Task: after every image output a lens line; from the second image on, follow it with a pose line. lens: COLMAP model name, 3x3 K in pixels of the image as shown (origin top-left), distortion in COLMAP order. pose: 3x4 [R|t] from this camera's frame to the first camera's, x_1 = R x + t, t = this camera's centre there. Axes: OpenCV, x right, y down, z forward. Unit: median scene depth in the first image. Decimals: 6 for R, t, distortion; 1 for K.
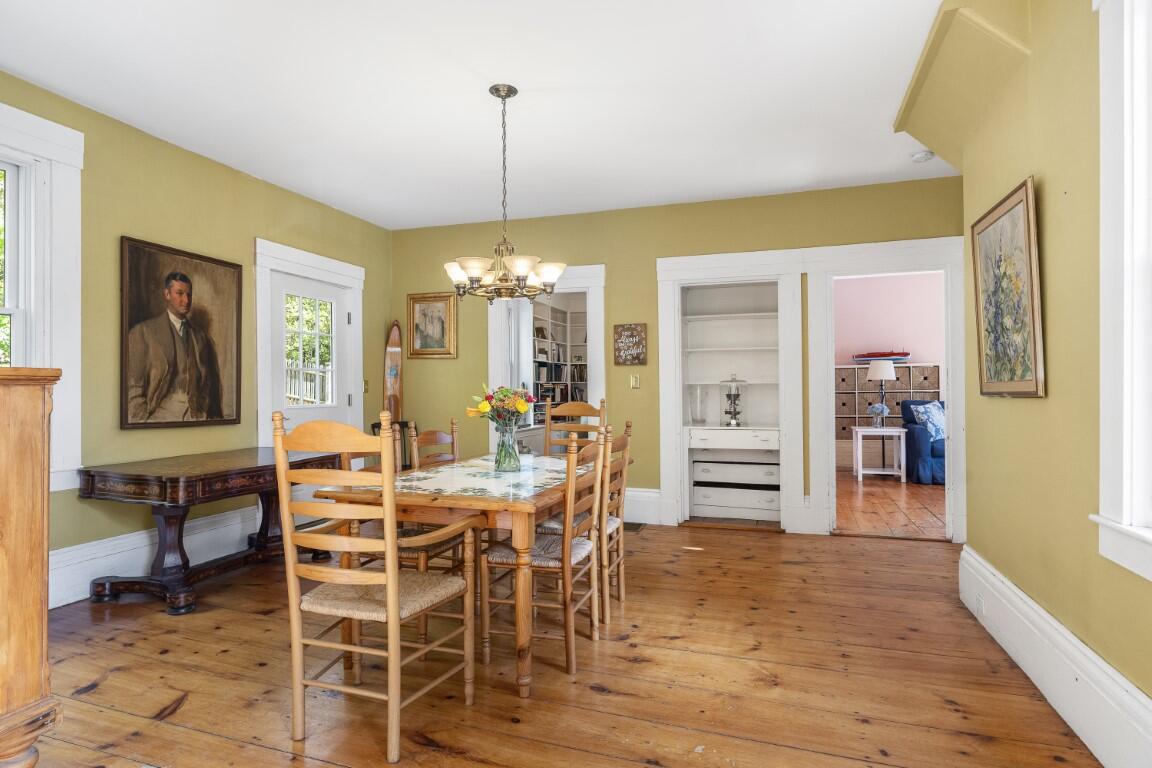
lens RADIAL K [[579.9, 0, 577.4], [0, 579.9, 383.2], [0, 0, 1]] dist [-0.010305, 0.002689]
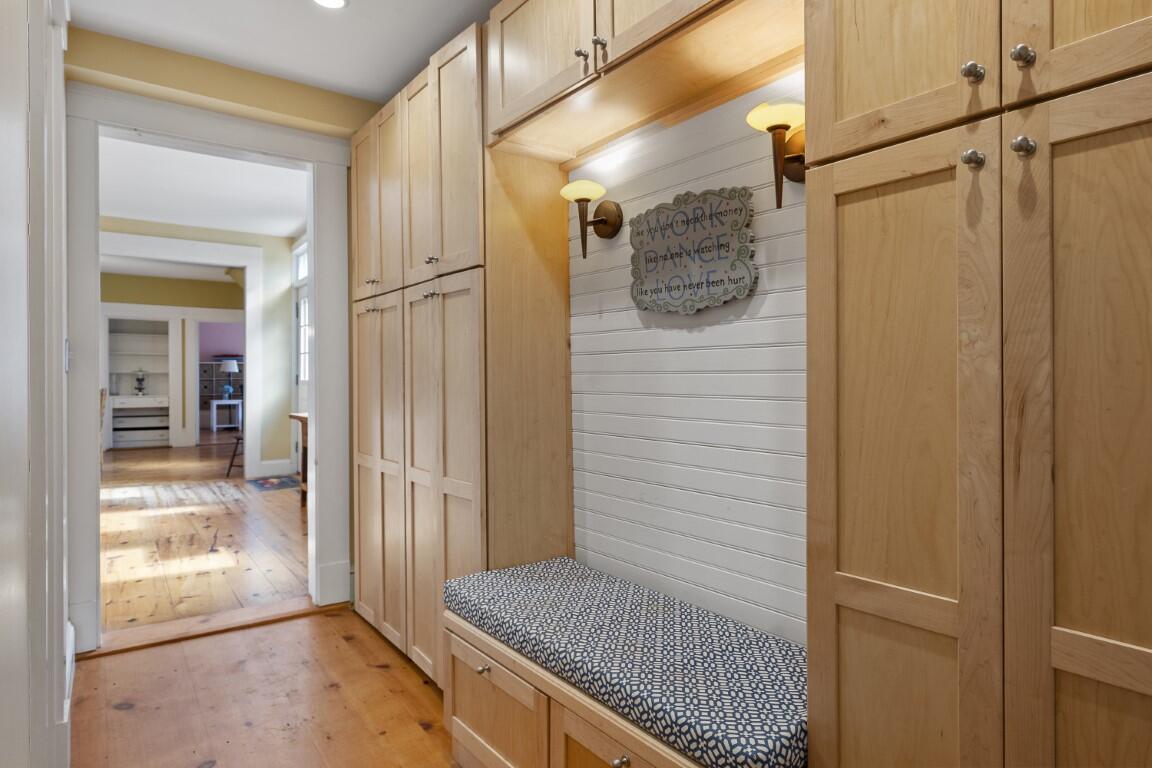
lens RADIAL K [[663.8, 0, 578.5], [0, 663.8, 383.5], [0, 0, 1]] dist [0.004021, 0.000686]
pose [[0.591713, -0.001106, 0.806148, -0.597462], [-0.009482, 0.999920, 0.008332, 0.004581], [-0.806093, -0.012574, 0.591655, -1.341842]]
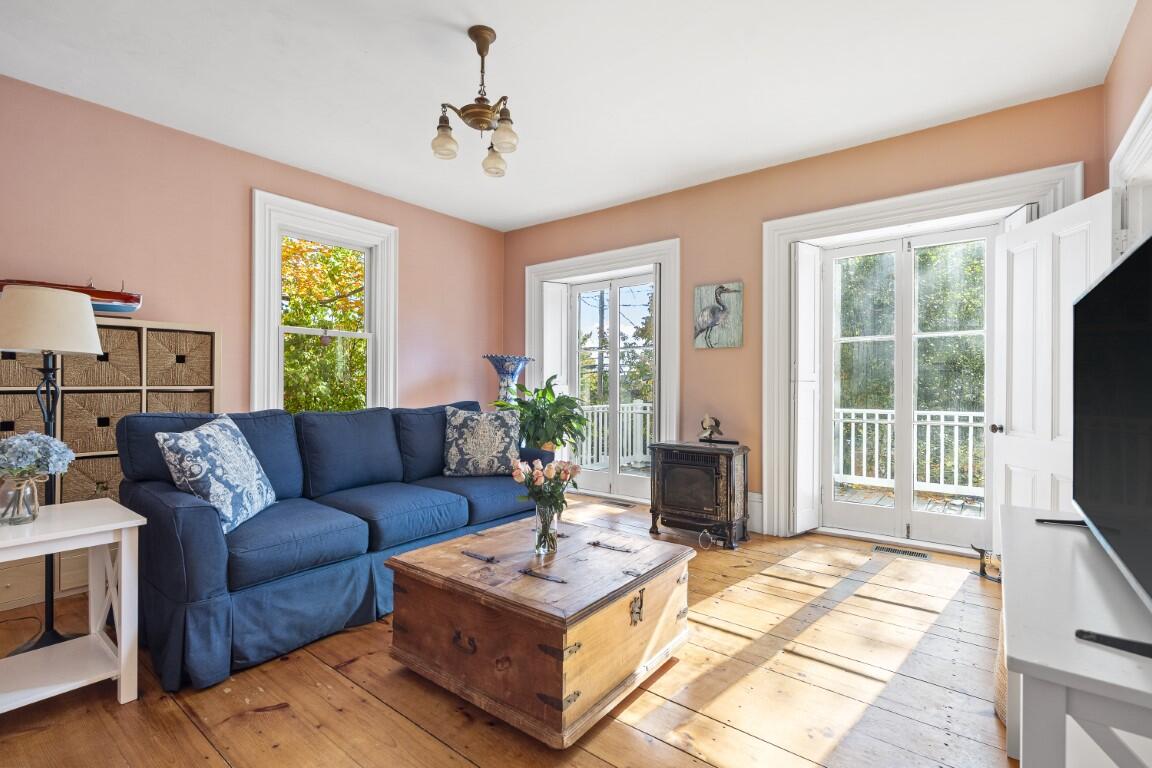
lens RADIAL K [[523.2, 0, 573.3], [0, 523.2, 384.9], [0, 0, 1]] dist [-0.014414, 0.001838]
pose [[0.311492, 0.011904, 0.950174, 0.517096], [-0.013704, 0.999874, -0.008035, 0.015392], [-0.950150, -0.010519, 0.311616, 0.950544]]
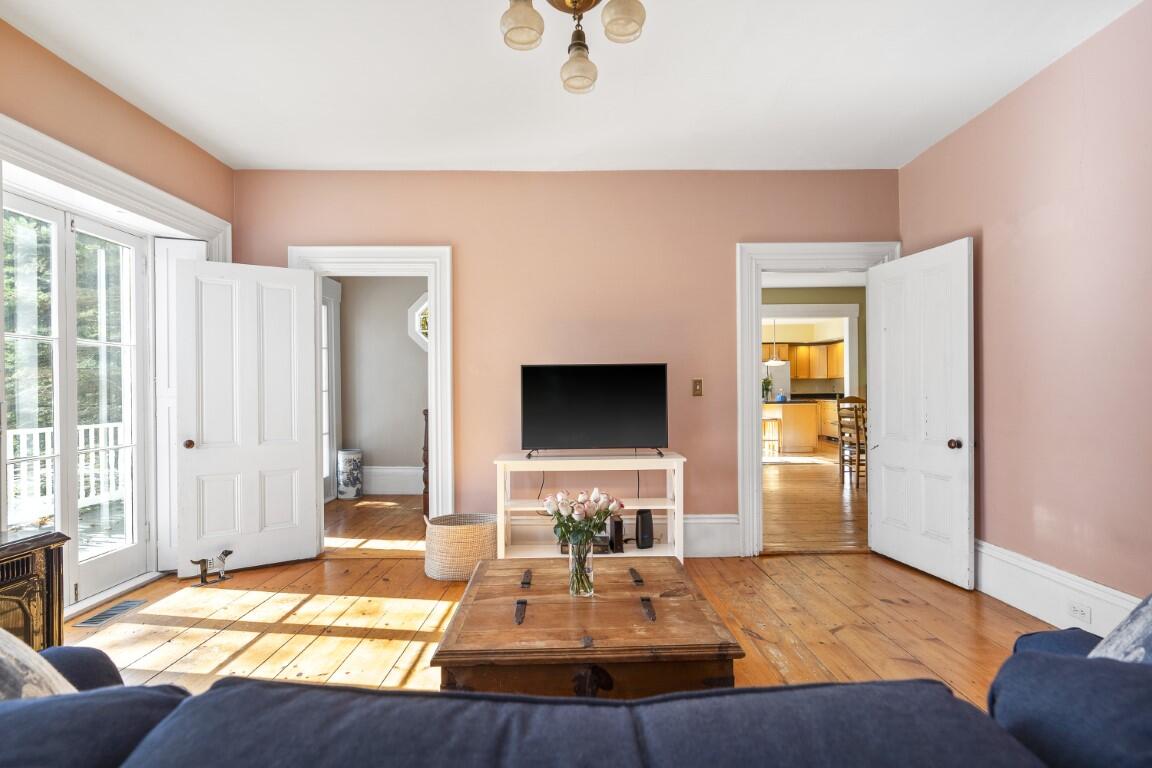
lens RADIAL K [[552.8, 0, 571.3], [0, 552.8, 385.3], [0, 0, 1]] dist [-0.006071, -0.000279]
pose [[-0.940224, 0.009933, -0.340412, 1.096225], [0.015098, 0.999808, -0.012527, -0.003669], [0.340222, -0.016918, -0.940193, 1.522708]]
